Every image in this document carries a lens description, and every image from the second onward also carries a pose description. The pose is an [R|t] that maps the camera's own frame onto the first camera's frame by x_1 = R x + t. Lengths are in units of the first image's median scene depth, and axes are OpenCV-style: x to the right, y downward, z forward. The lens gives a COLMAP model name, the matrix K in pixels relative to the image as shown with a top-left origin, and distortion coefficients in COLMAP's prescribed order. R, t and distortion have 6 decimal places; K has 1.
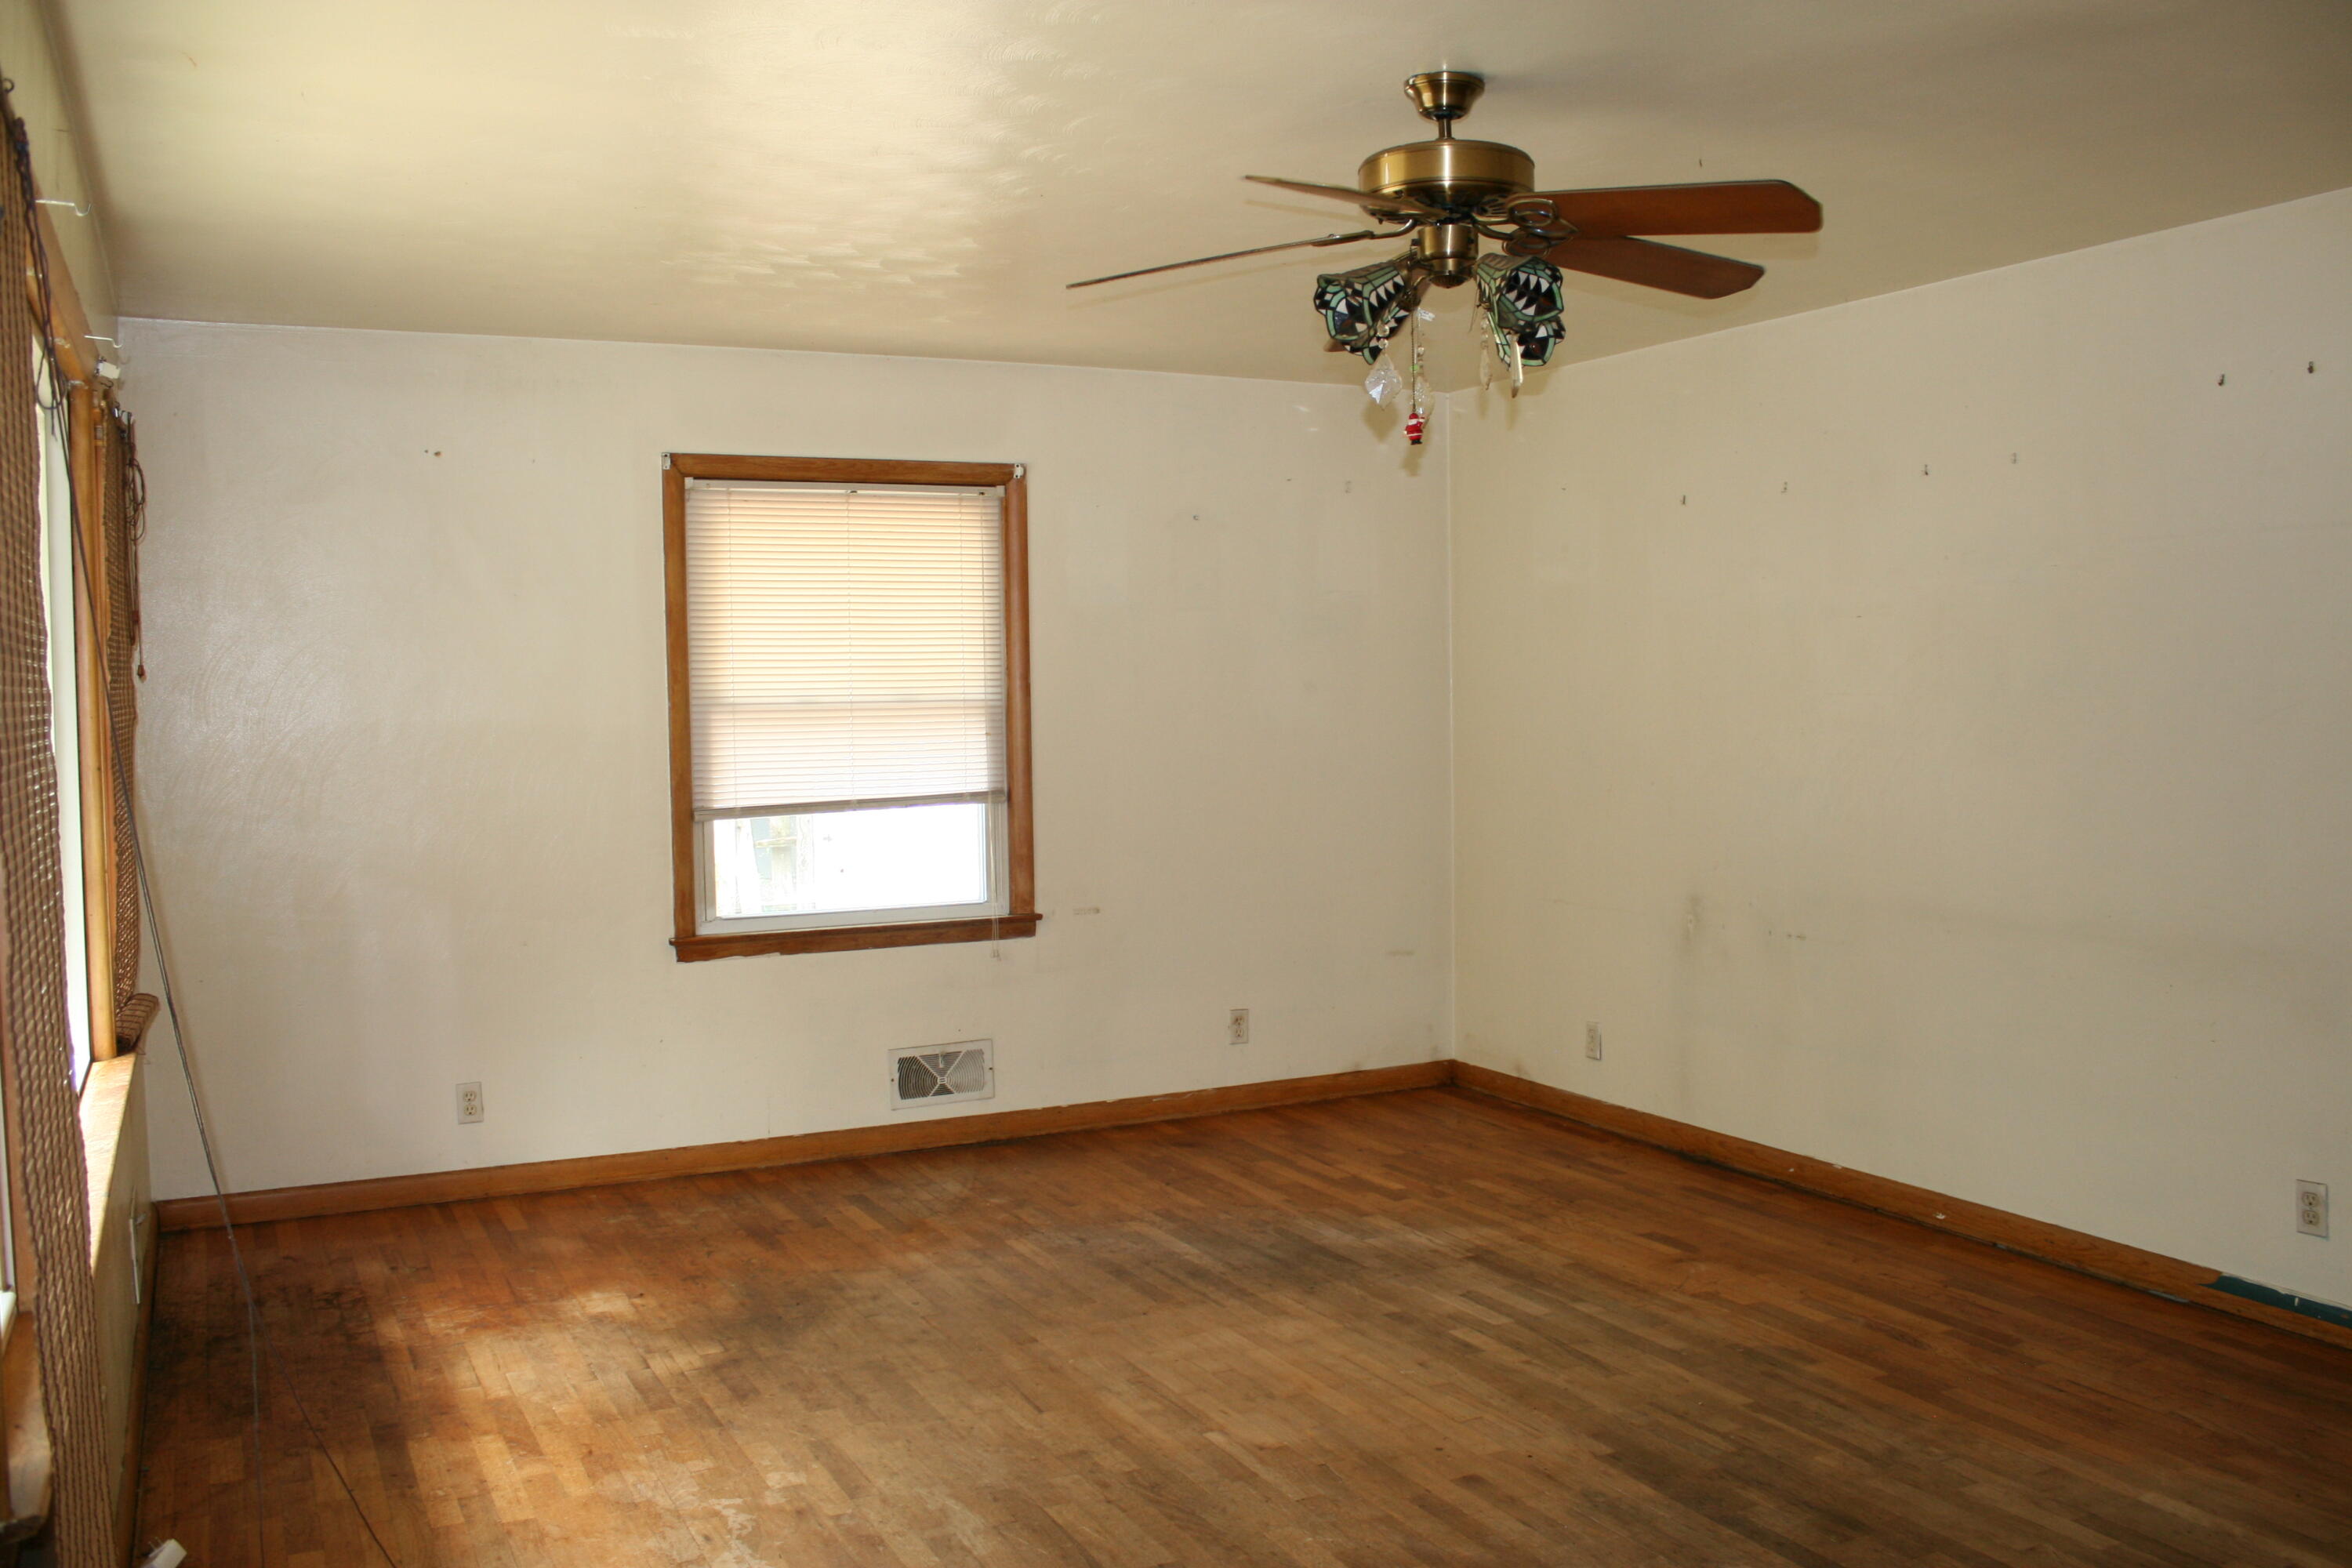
lens RADIAL K [[1975.8, 0, 1192.8], [0, 1975.8, 784.4], [0, 0, 1]] dist [-0.165551, 0.150726]
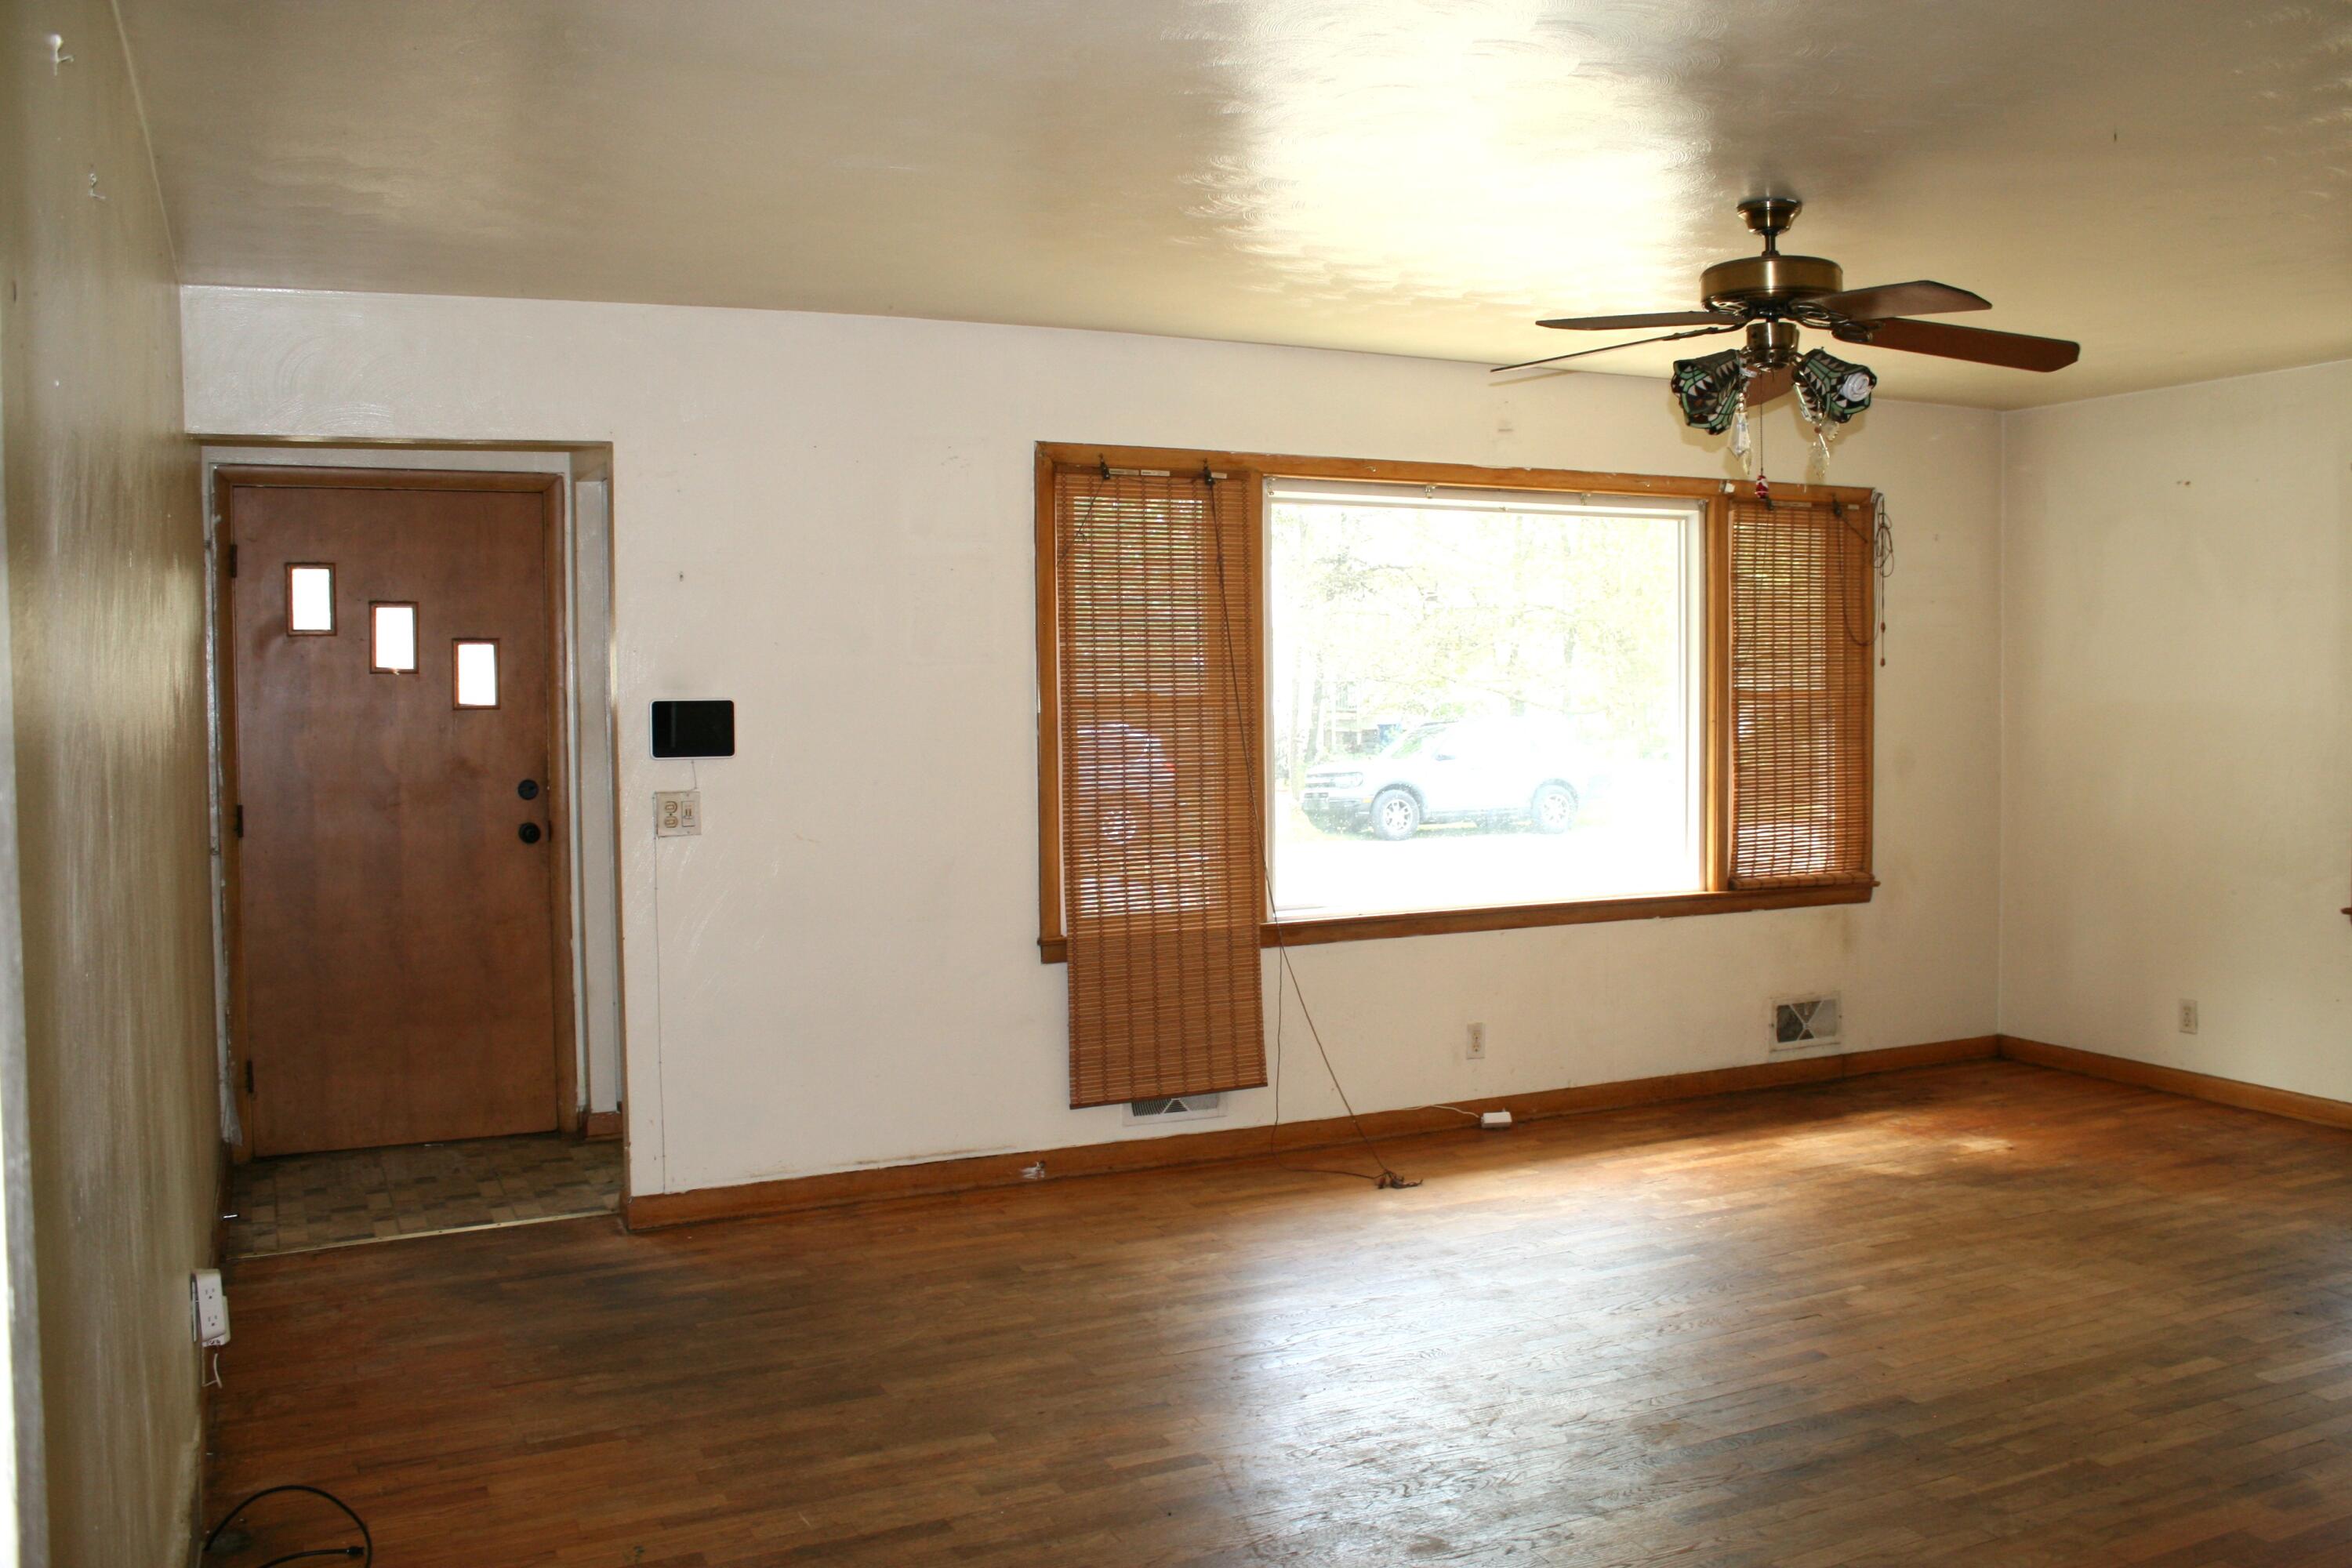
lens RADIAL K [[1975.8, 0, 1192.8], [0, 1975.8, 784.4], [0, 0, 1]] dist [-0.165551, 0.150726]
pose [[-0.016967, 0.067510, -0.997574, 1.103129], [-0.042681, 0.996760, 0.068181, -0.047303], [0.998945, 0.043735, -0.014030, 0.517372]]
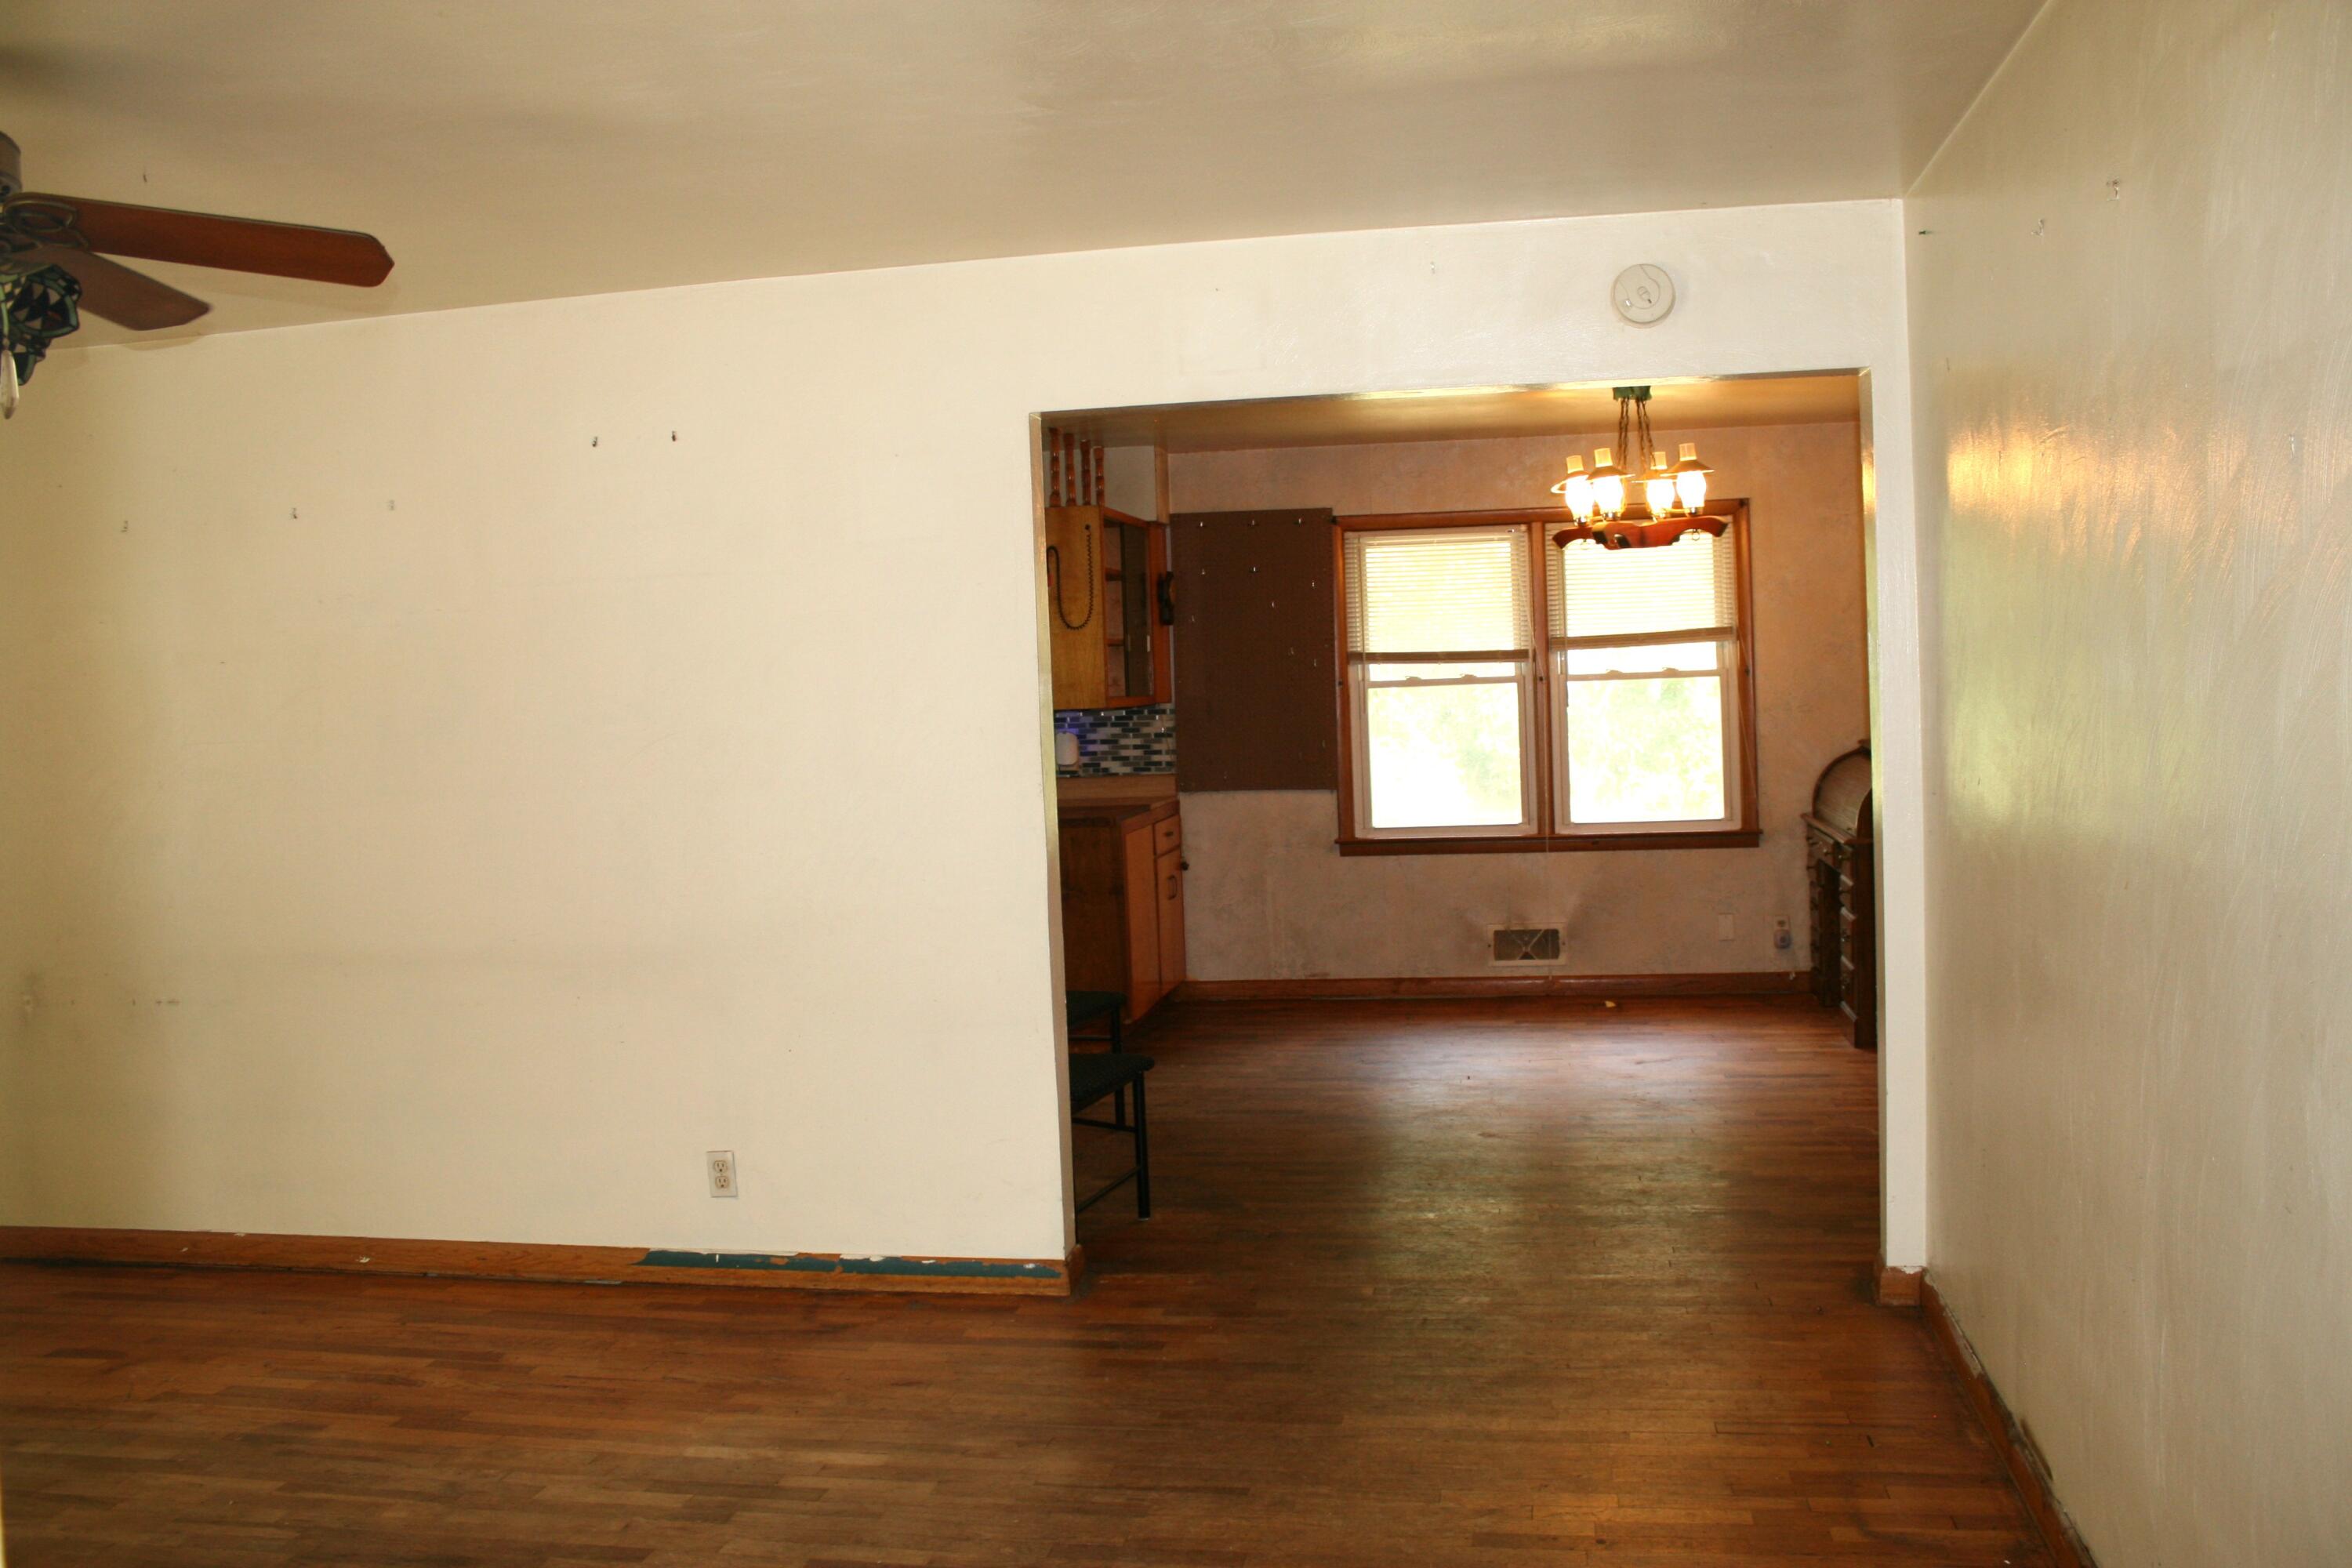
lens RADIAL K [[1975.8, 0, 1192.8], [0, 1975.8, 784.4], [0, 0, 1]] dist [-0.165551, 0.150726]
pose [[0.617366, -0.057783, 0.784551, -0.139910], [0.073868, 0.997150, 0.015315, -0.006975], [-0.783200, 0.048498, 0.619875, 0.040877]]
